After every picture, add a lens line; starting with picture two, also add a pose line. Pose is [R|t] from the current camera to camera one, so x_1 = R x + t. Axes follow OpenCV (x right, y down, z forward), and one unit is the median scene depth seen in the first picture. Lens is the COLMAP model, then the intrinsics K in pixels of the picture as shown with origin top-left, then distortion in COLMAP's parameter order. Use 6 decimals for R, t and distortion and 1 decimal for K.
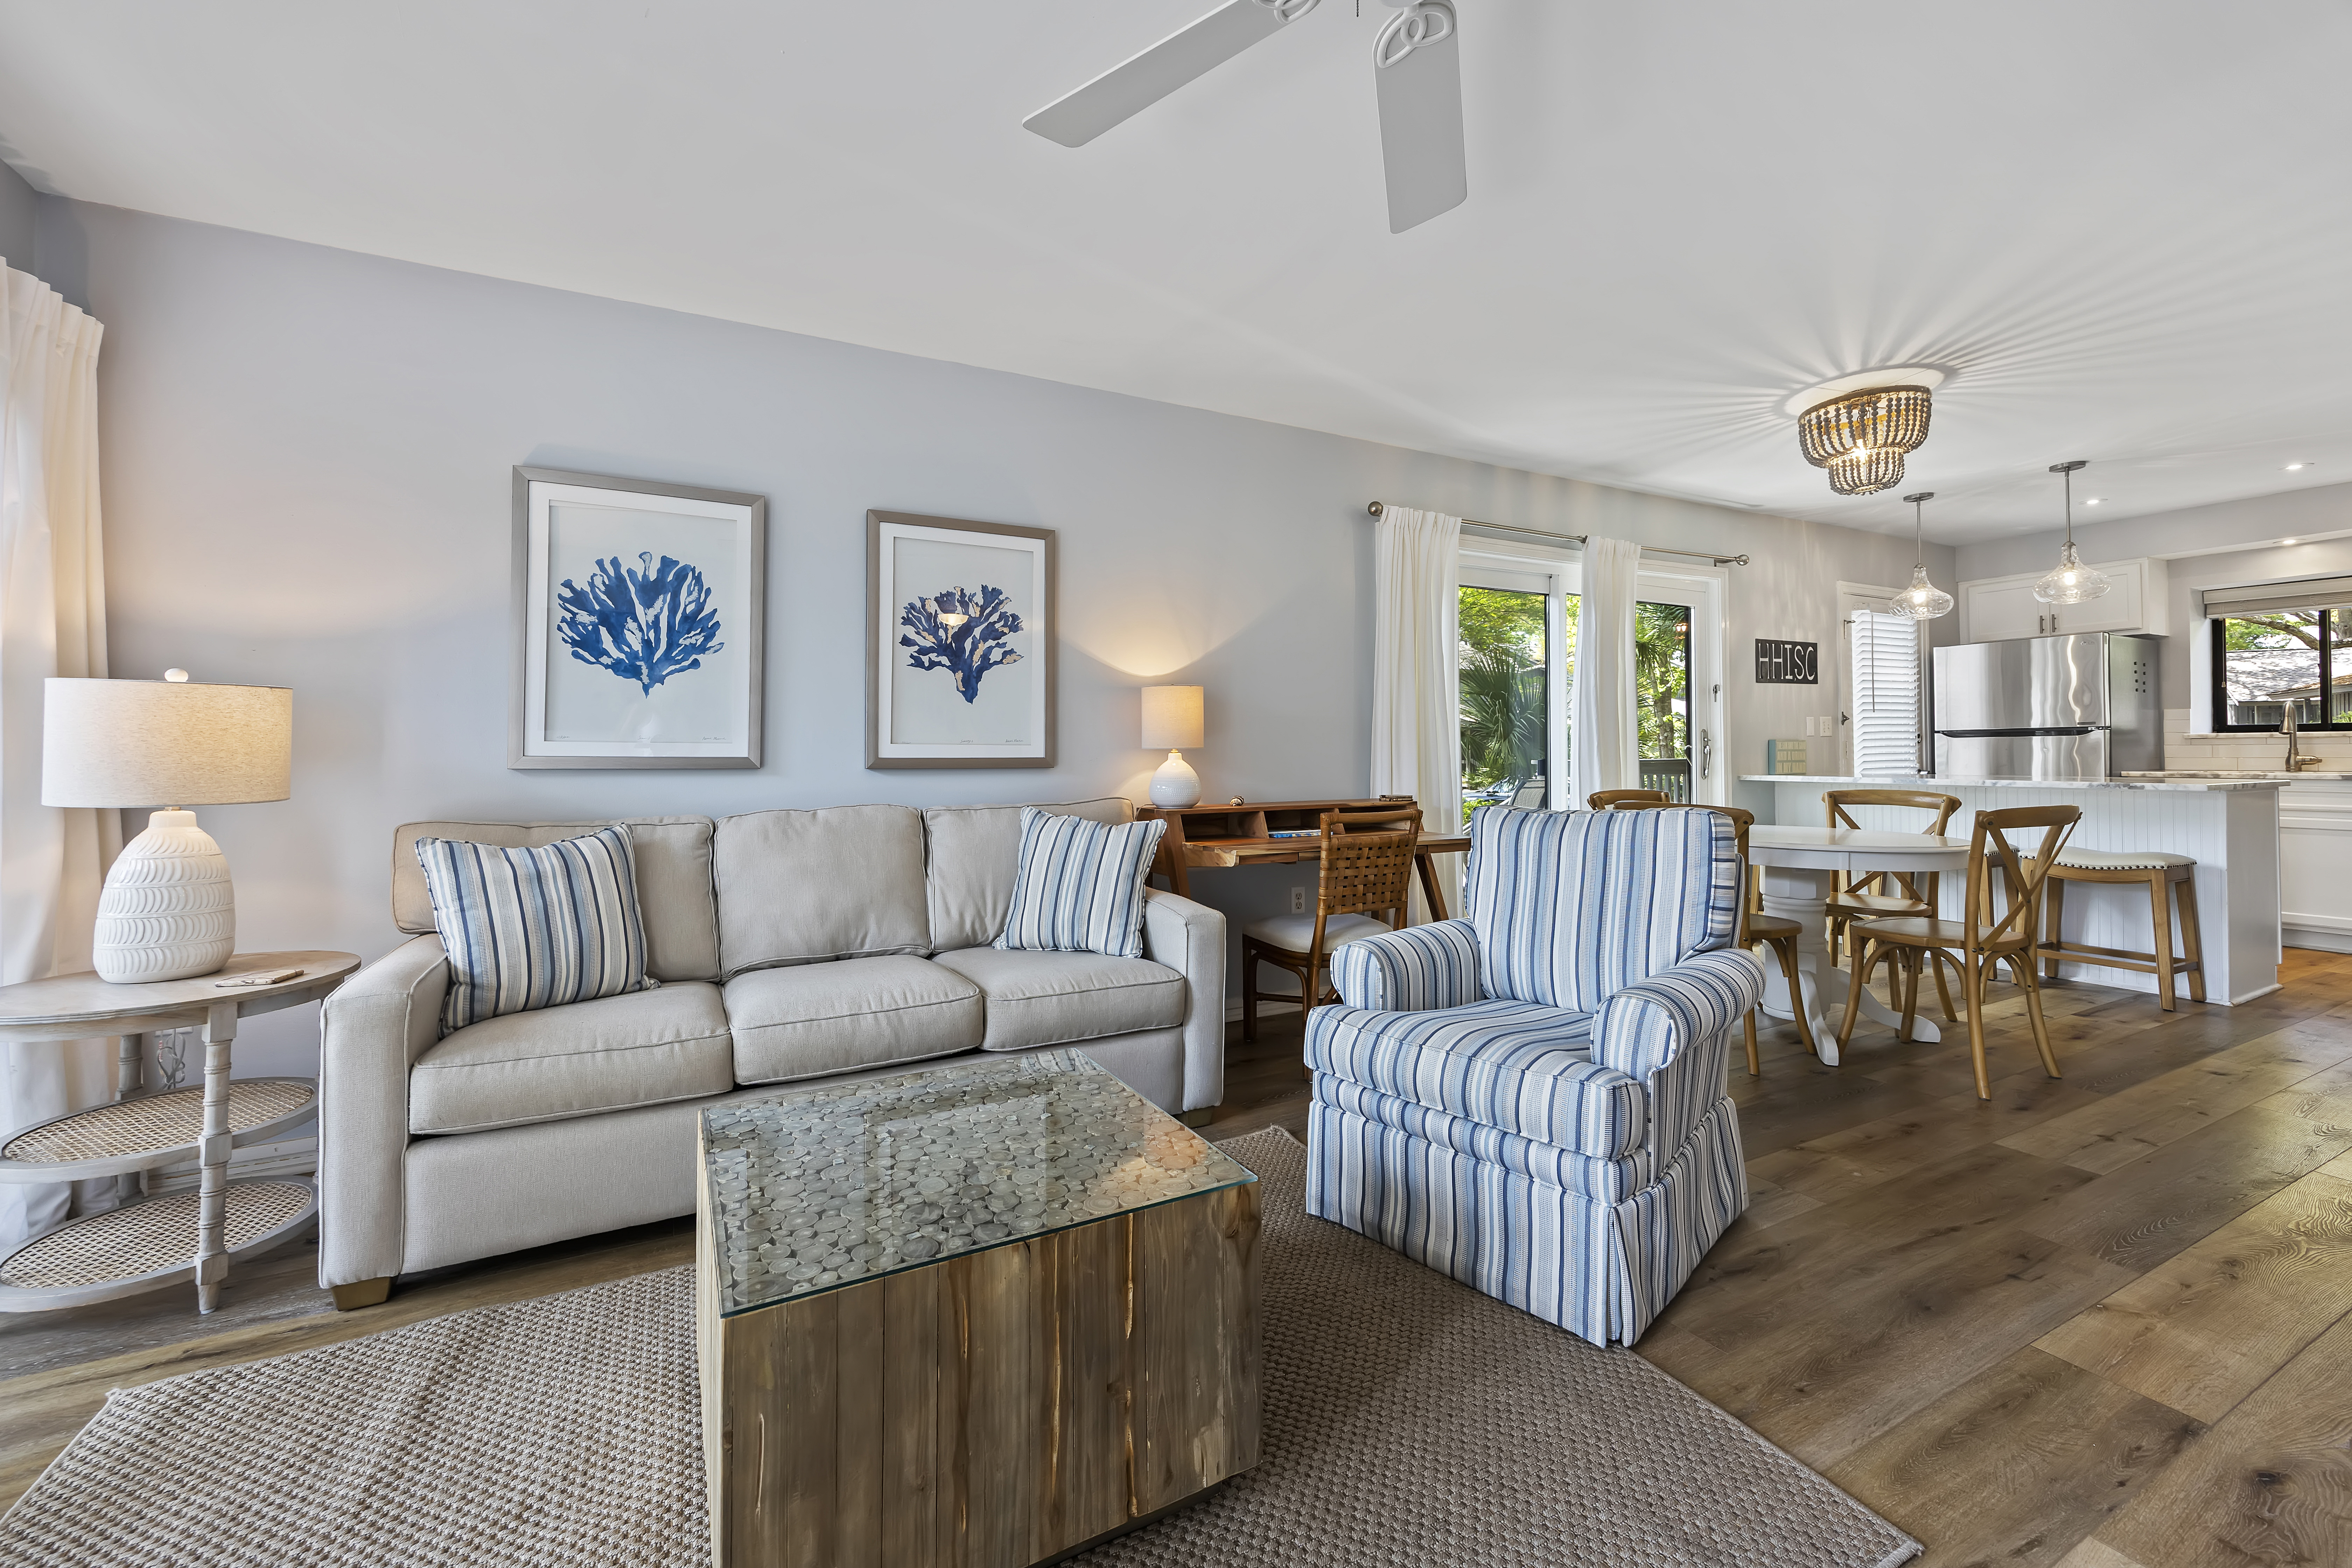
lens RADIAL K [[951.6, 0, 1160.5], [0, 951.6, 736.0], [0, 0, 1]] dist [0.006267, -0.000203]
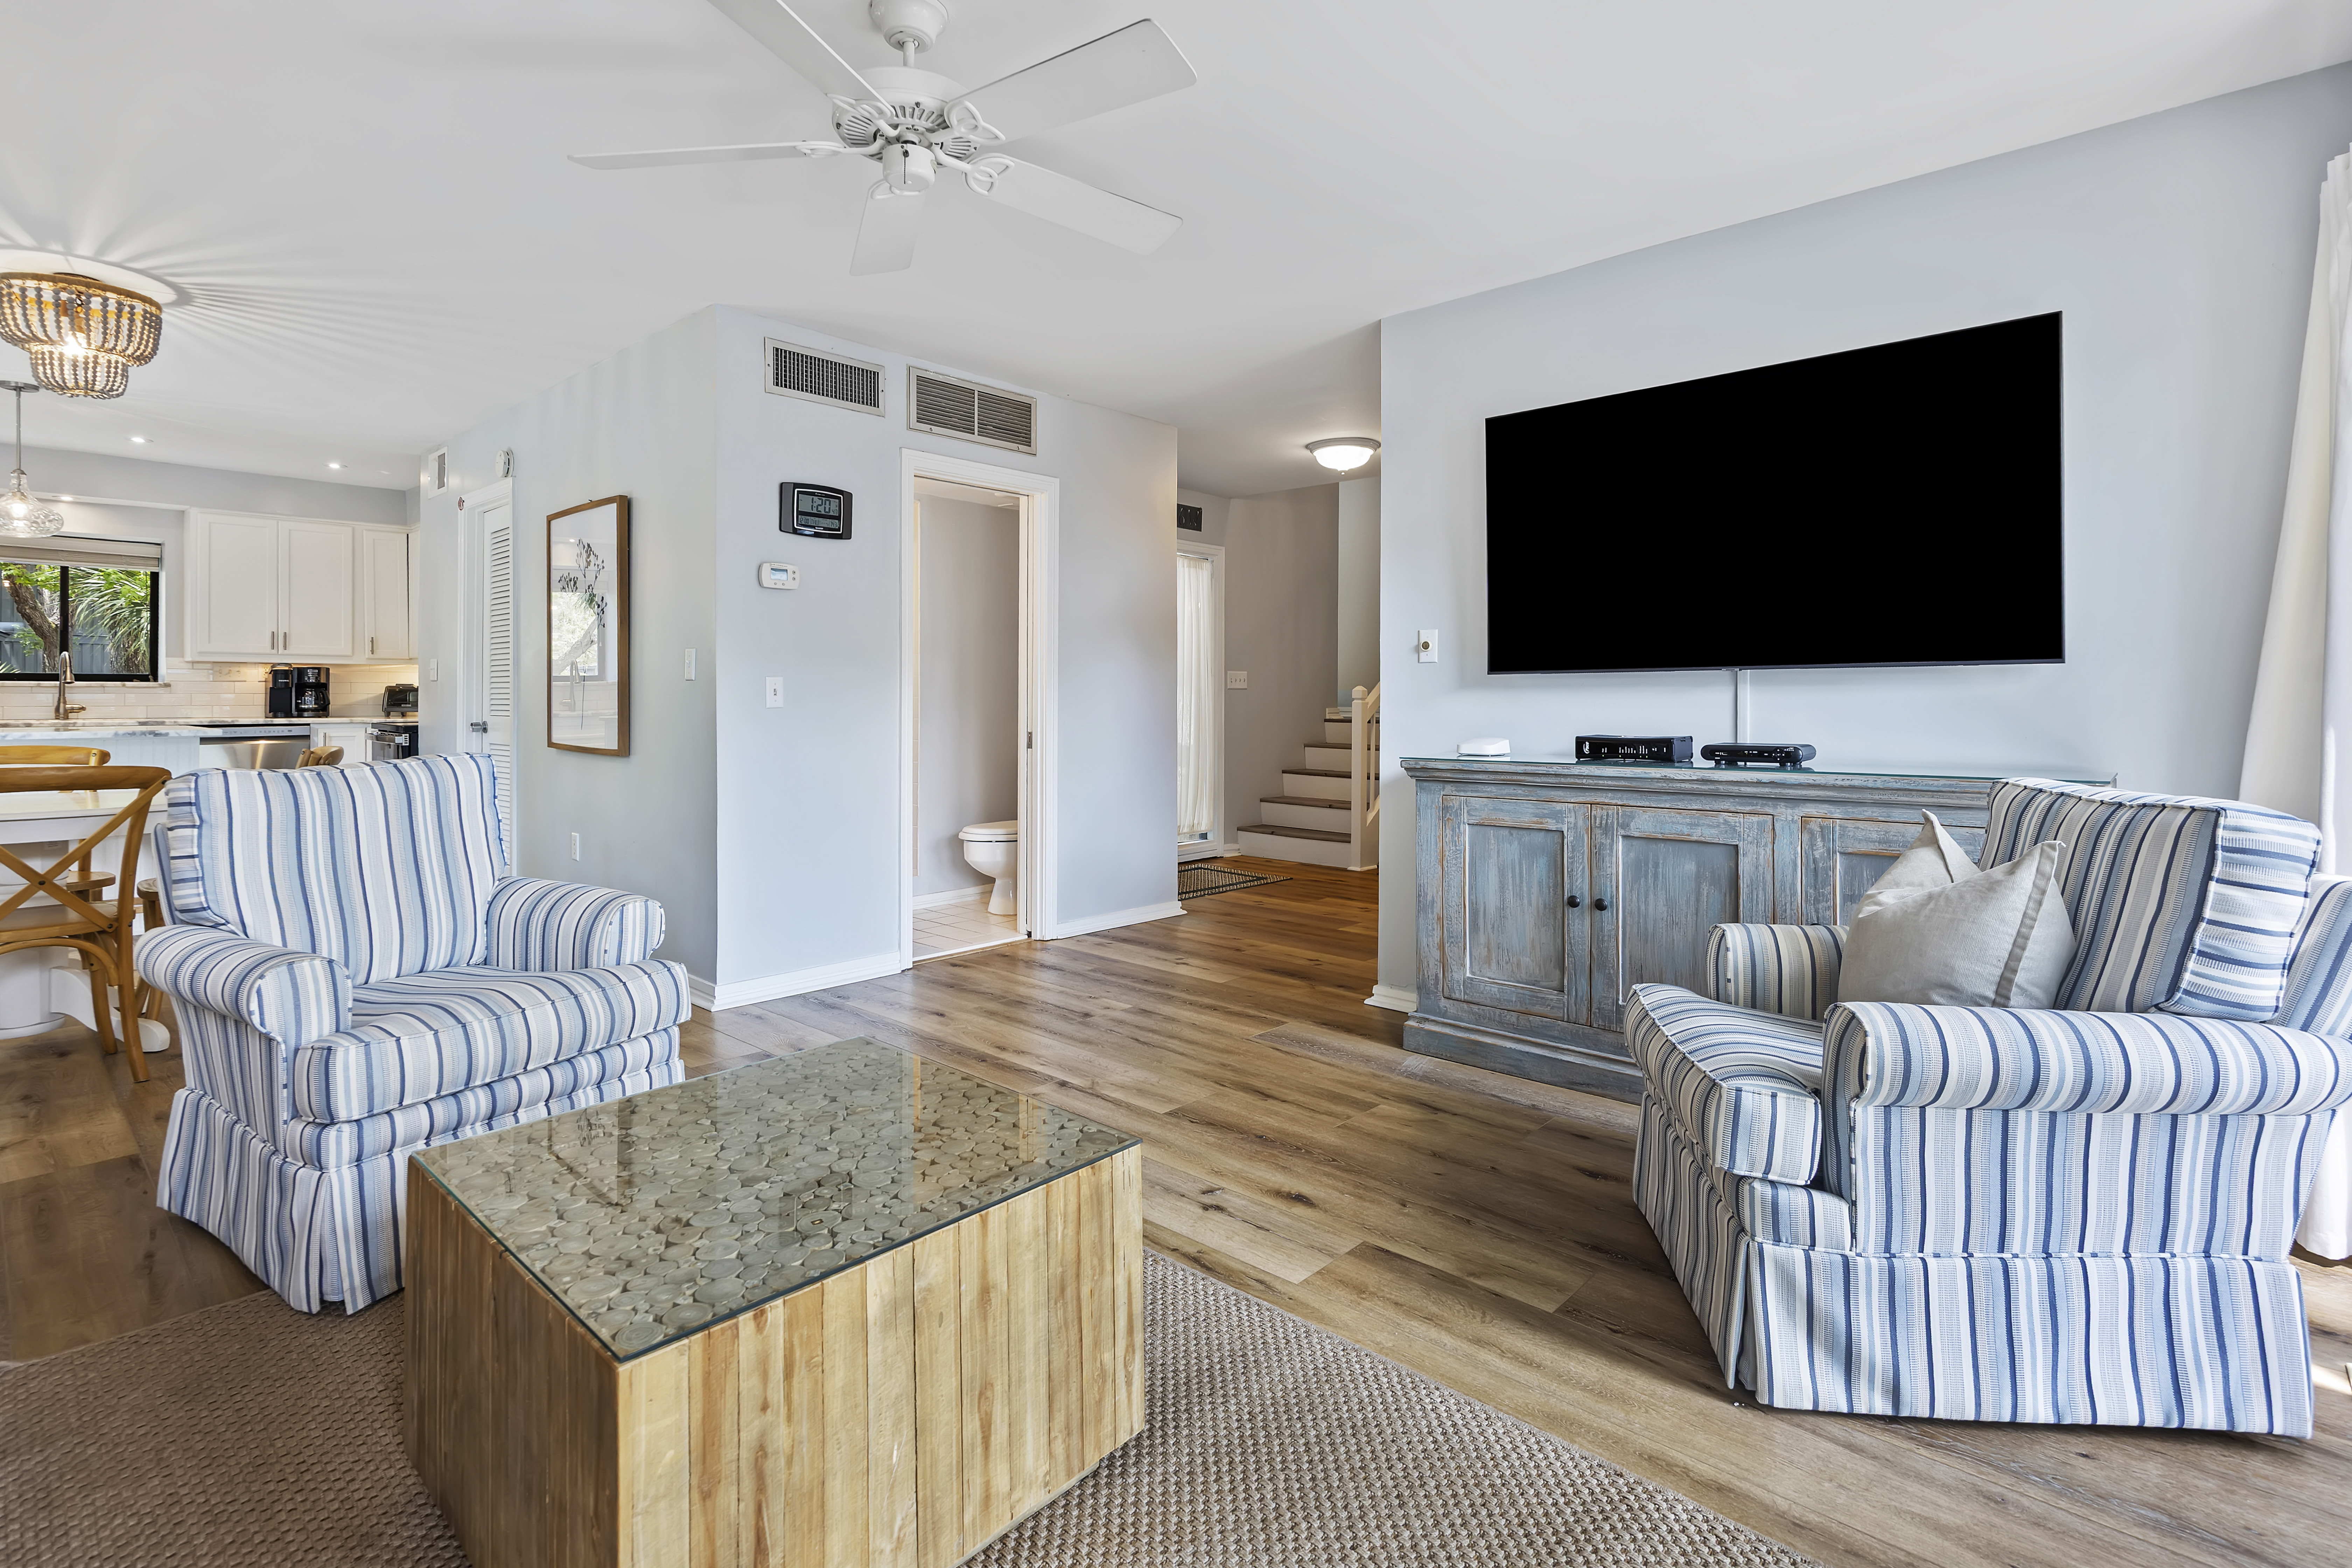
lens RADIAL K [[1110.7, 0, 1157.3], [0, 1110.7, 694.0], [0, 0, 1]] dist [-0.000160, 0.000167]
pose [[-0.340394, 0.003062, 0.940278, -0.665439], [-0.012234, 0.999896, -0.007685, 0.008647], [-0.940203, -0.014119, -0.340322, 0.545923]]
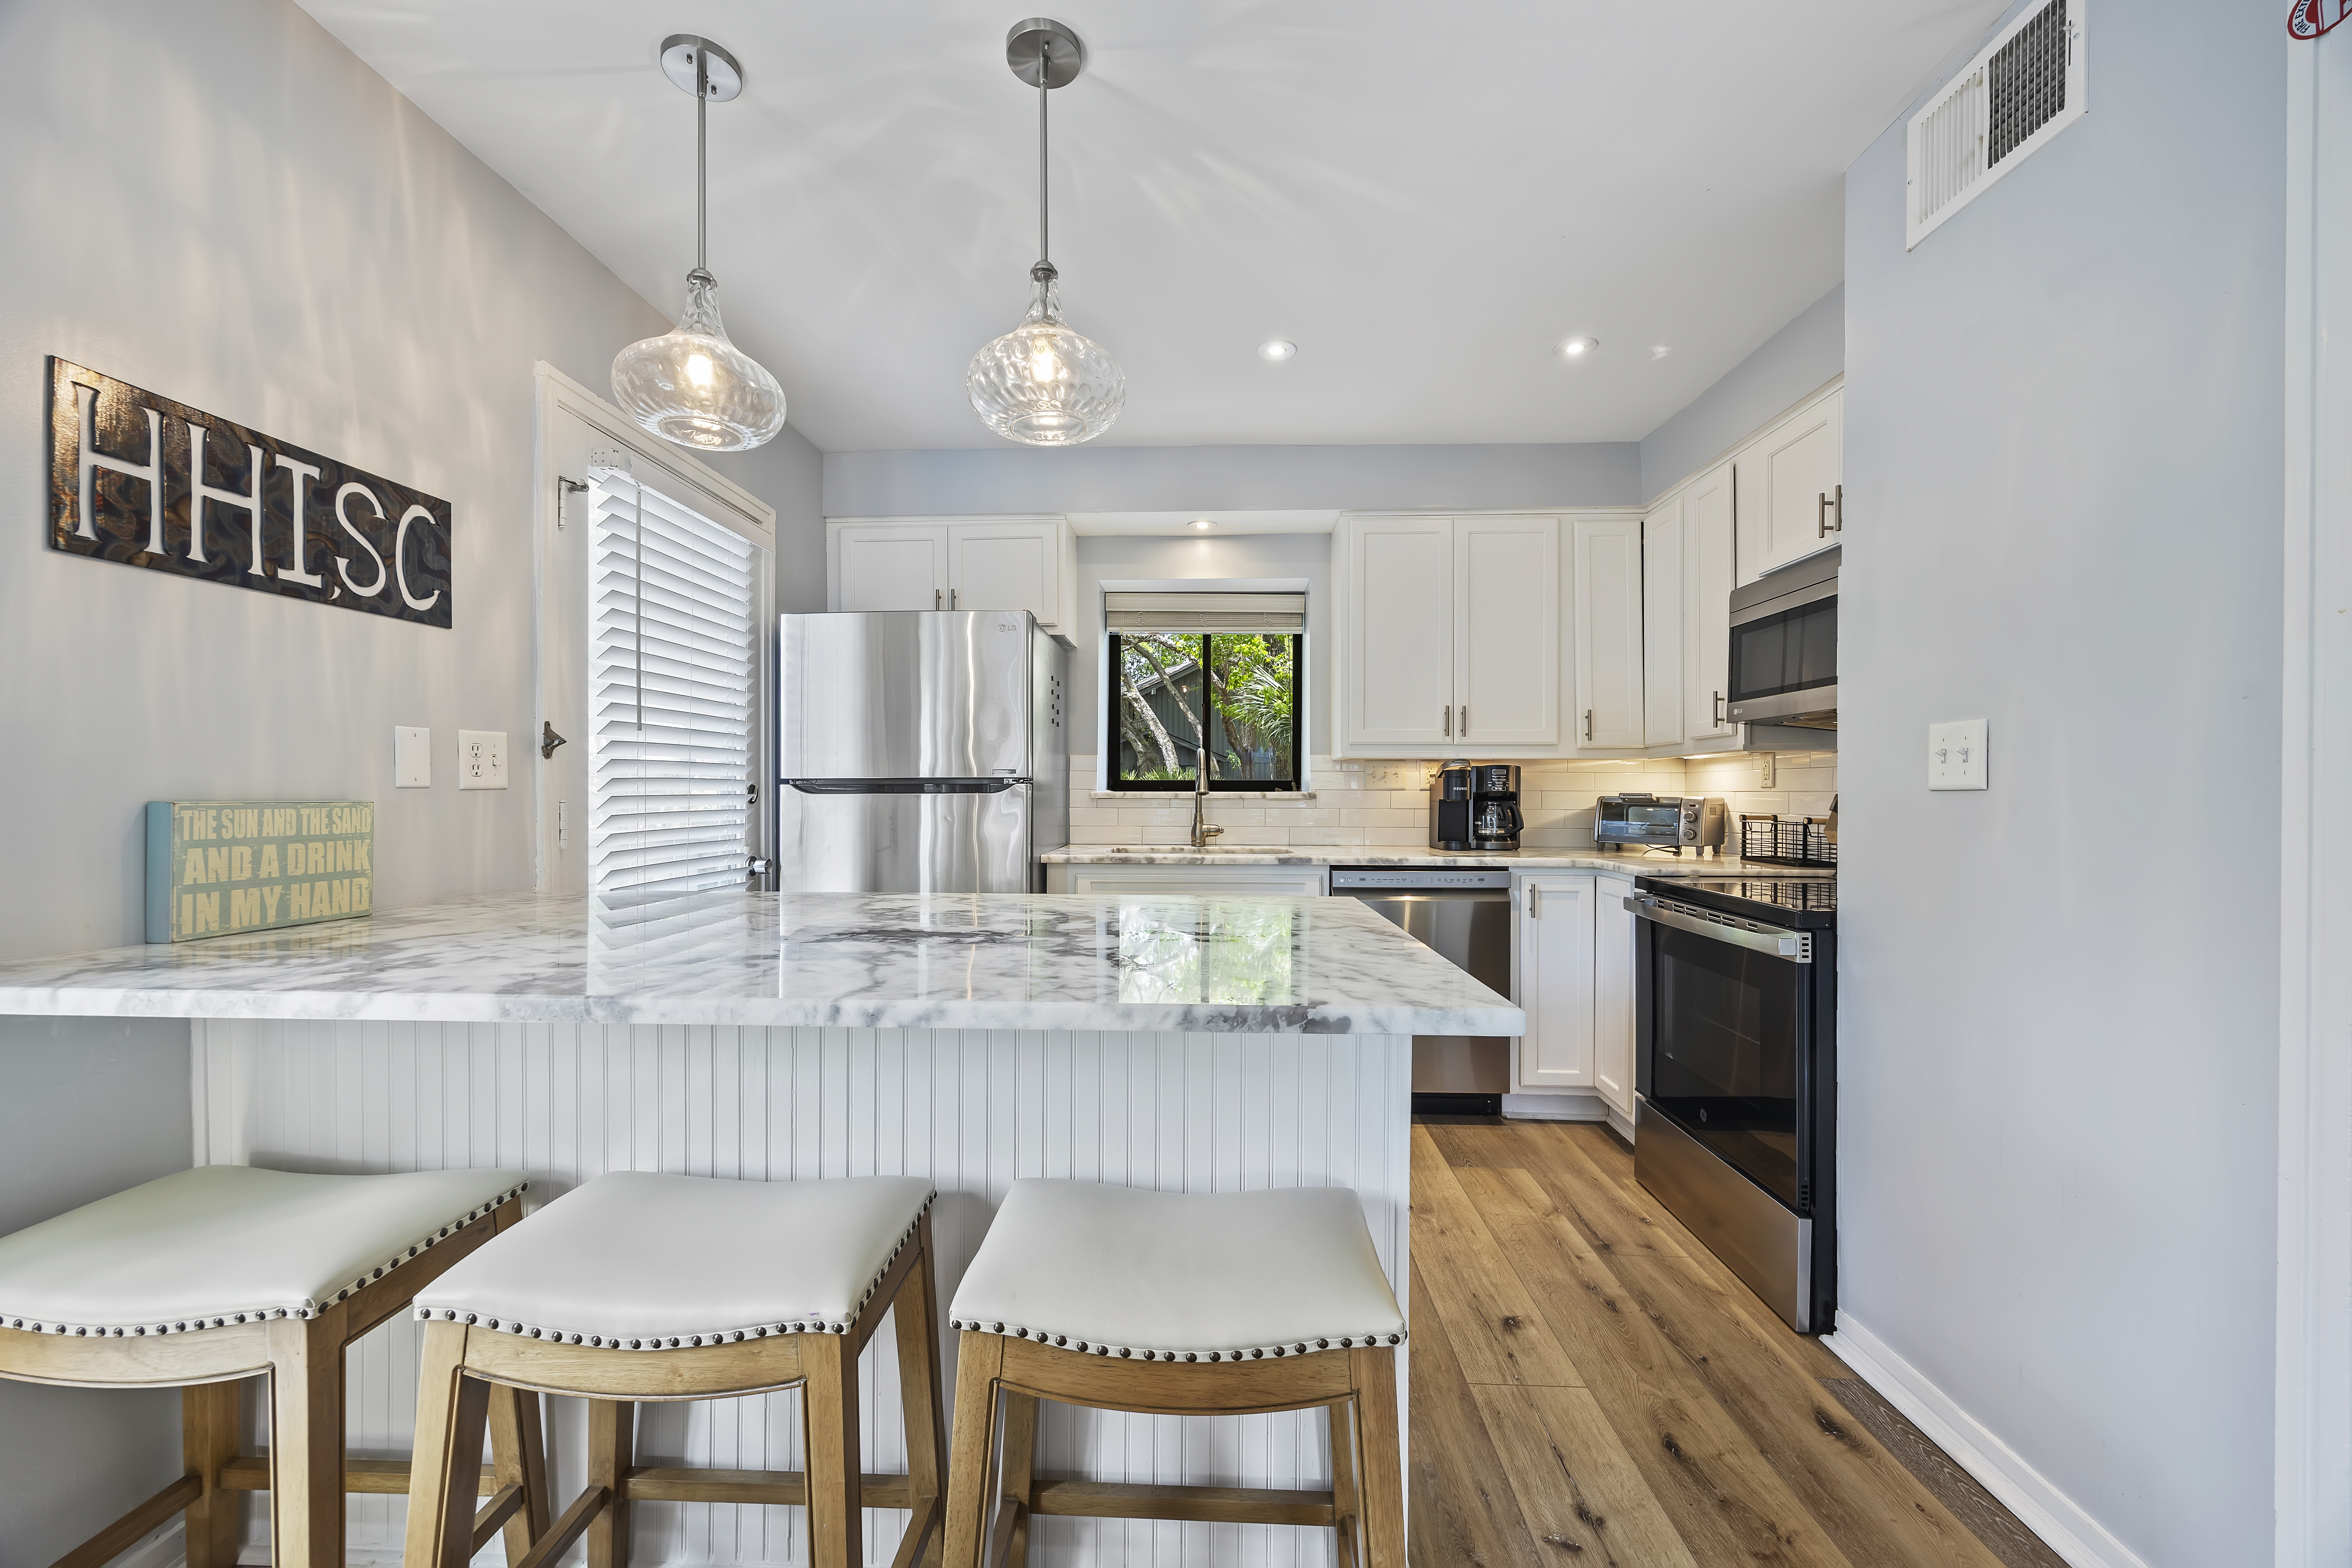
lens RADIAL K [[891.8, 0, 1173.5], [0, 891.8, 789.8], [0, 0, 1]] dist [-0.000251, -0.000079]
pose [[0.503439, 0.009134, 0.863983, 1.097390], [-0.018140, 0.999835, 0.000000, -0.007786], [-0.863840, -0.015673, 0.503522, 1.260609]]
